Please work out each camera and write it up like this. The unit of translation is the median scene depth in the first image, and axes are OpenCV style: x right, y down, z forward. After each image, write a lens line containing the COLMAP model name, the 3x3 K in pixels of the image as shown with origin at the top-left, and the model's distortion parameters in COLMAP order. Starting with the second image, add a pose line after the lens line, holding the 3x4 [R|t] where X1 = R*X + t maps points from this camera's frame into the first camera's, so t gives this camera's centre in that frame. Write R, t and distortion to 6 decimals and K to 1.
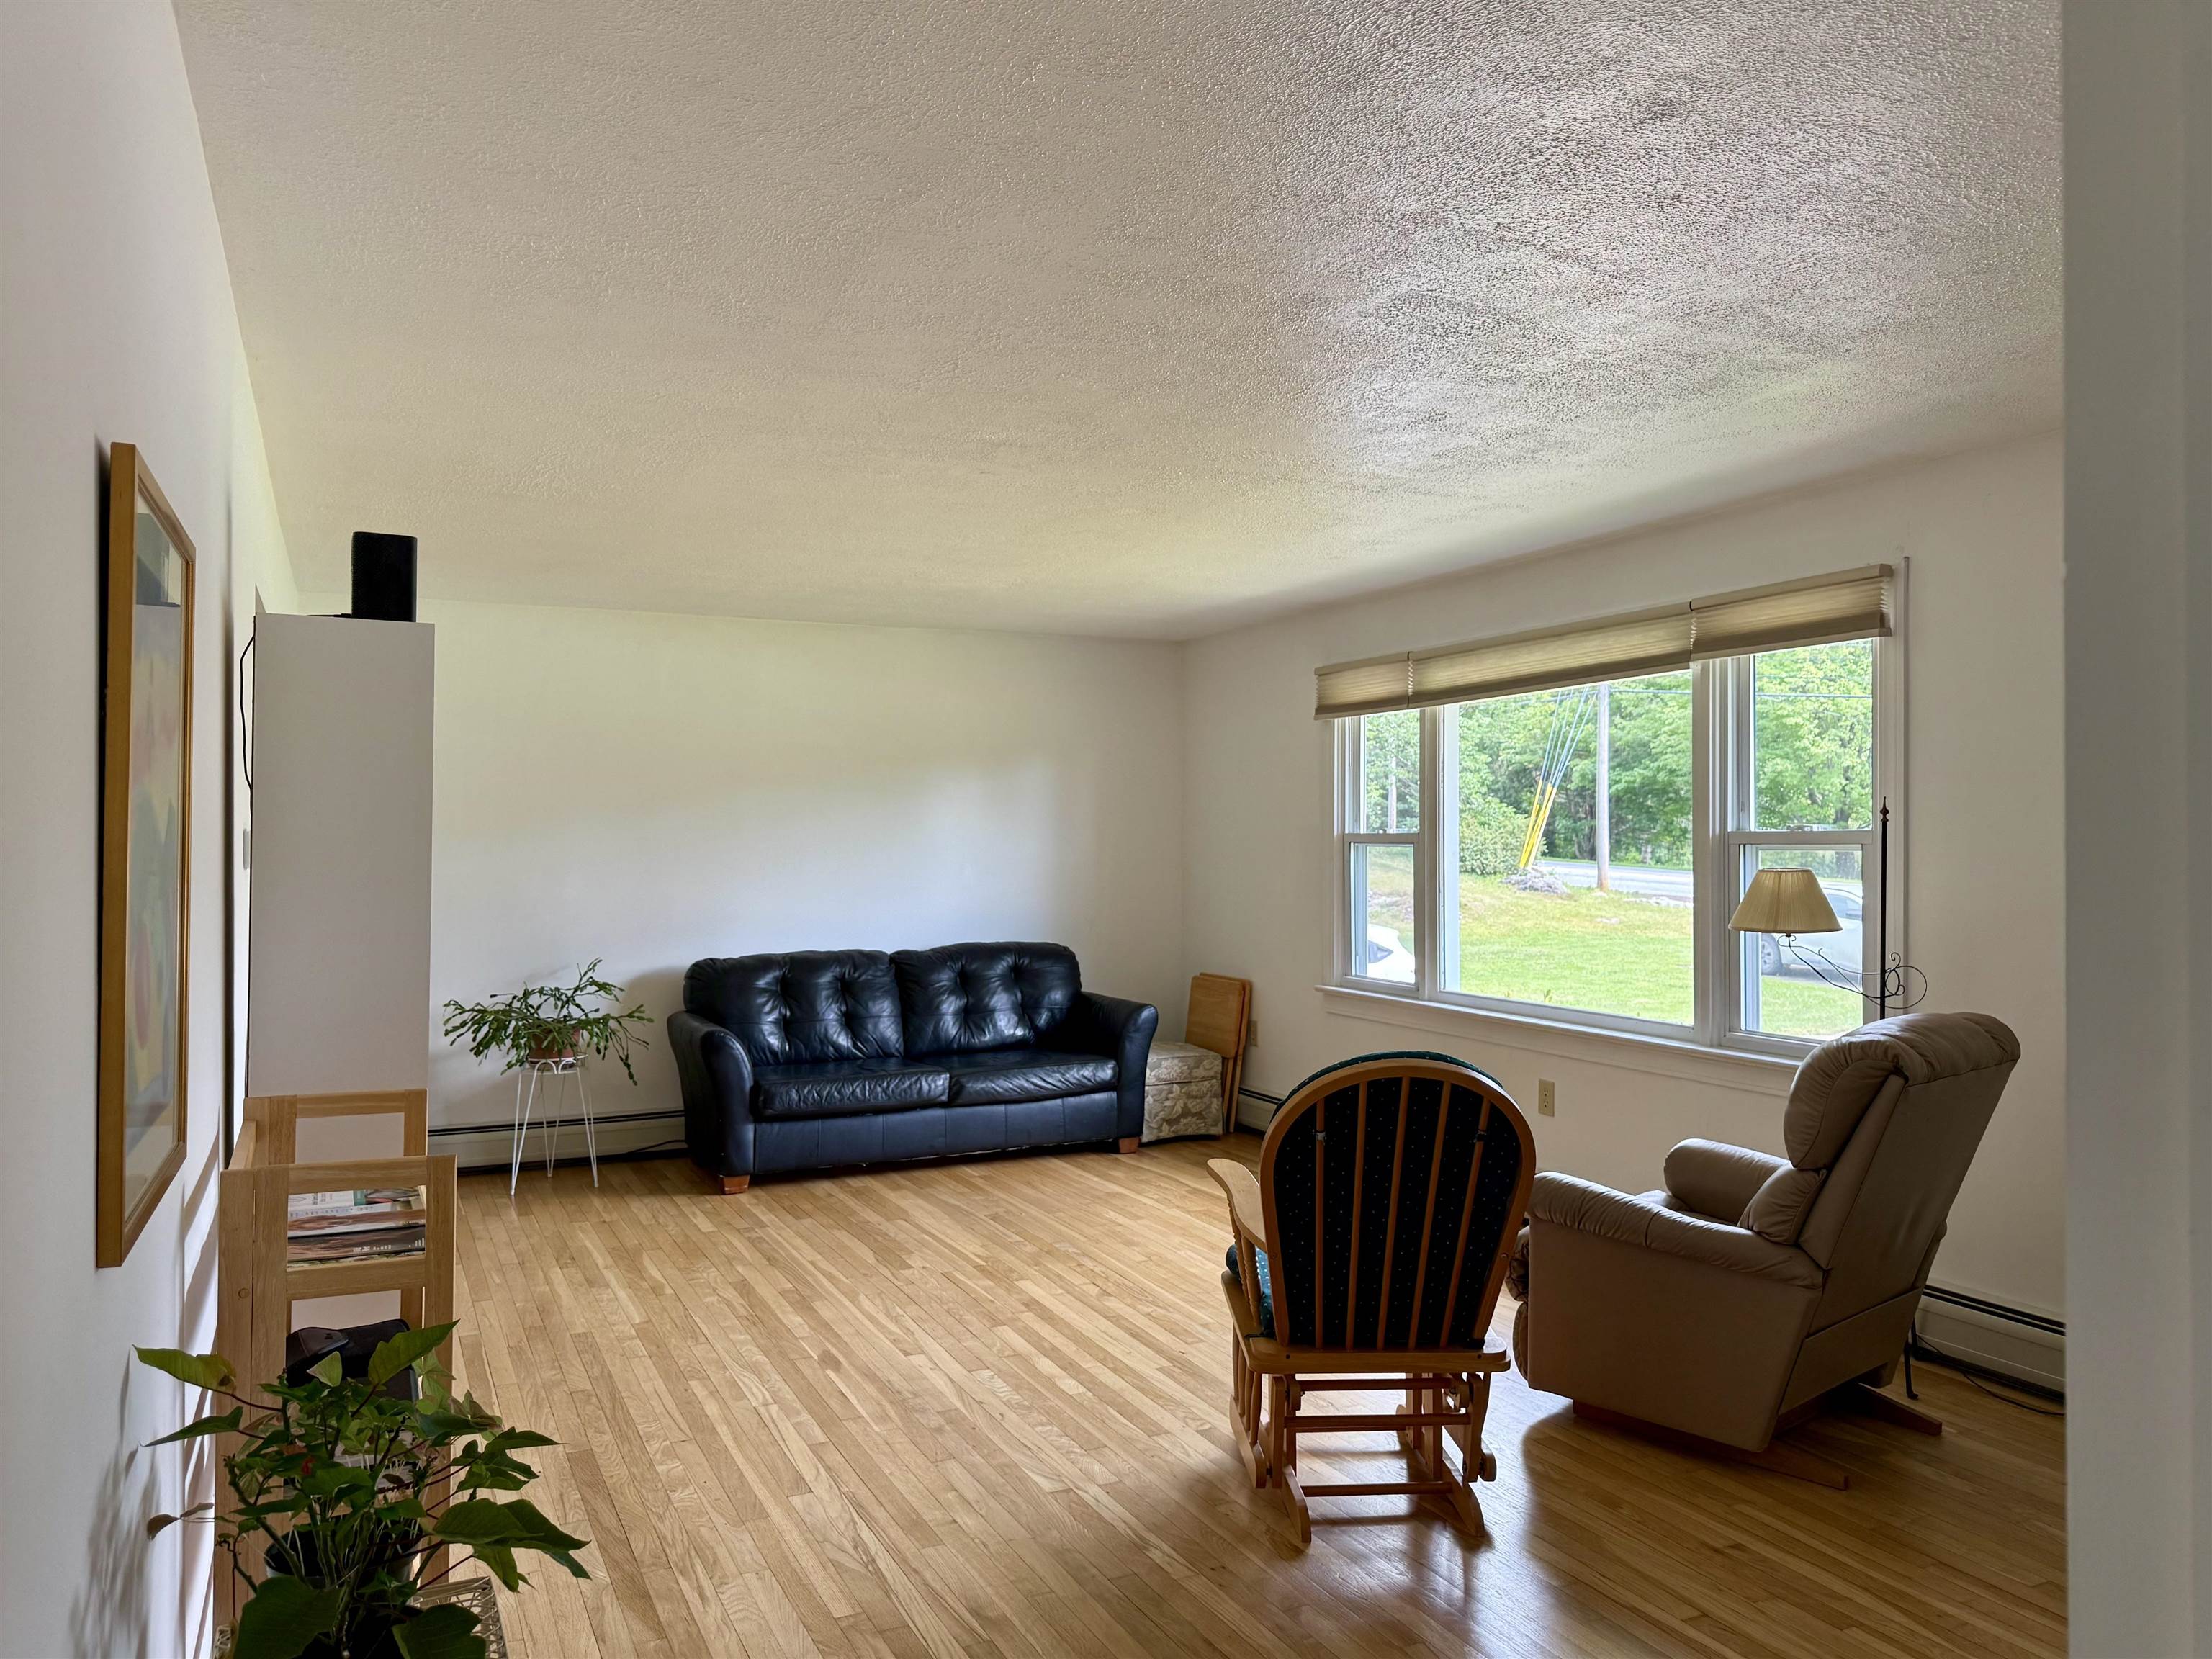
lens RADIAL K [[1588.8, 0, 1093.2], [0, 1588.8, 816.7], [0, 0, 1]] dist [0.150604, -0.245480]
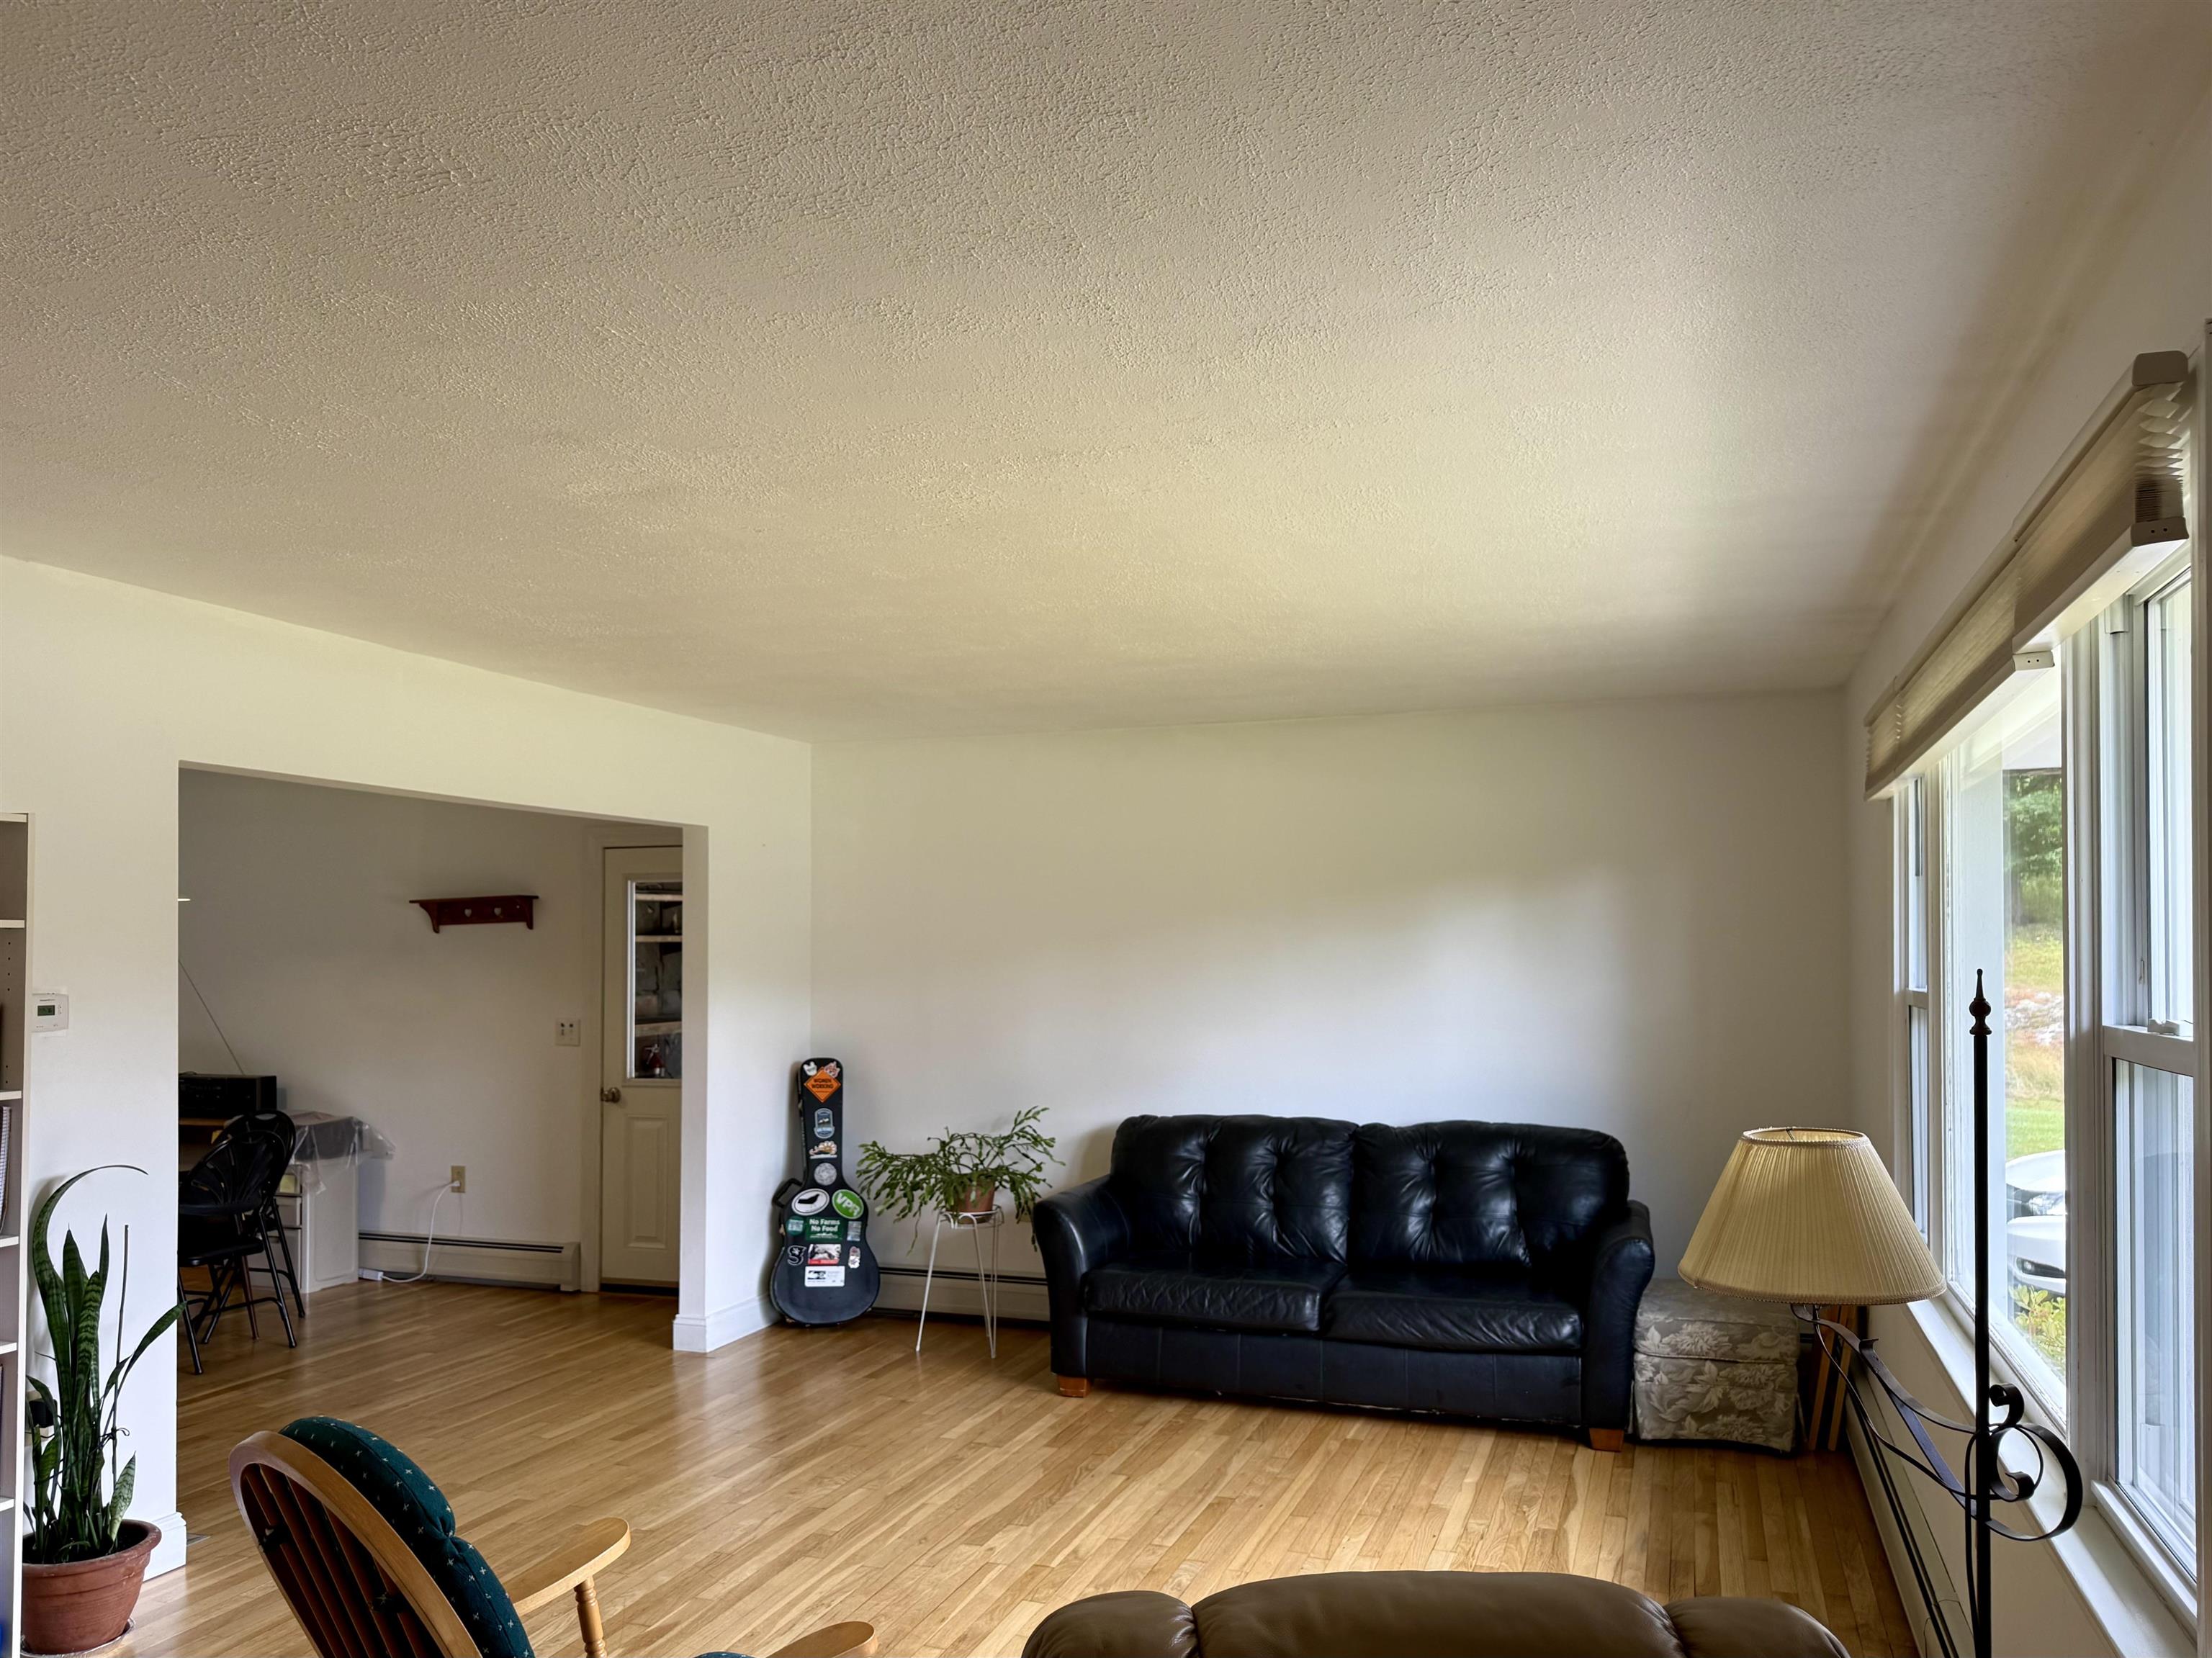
lens RADIAL K [[1652.3, 0, 1102.9], [0, 1652.3, 935.7], [0, 0, 1]] dist [0.060701, -0.115533]
pose [[0.709994, -0.001847, -0.704205, 0.368546], [0.008352, 0.999948, 0.005798, -0.014695], [0.704158, -0.009998, 0.709973, 0.347062]]
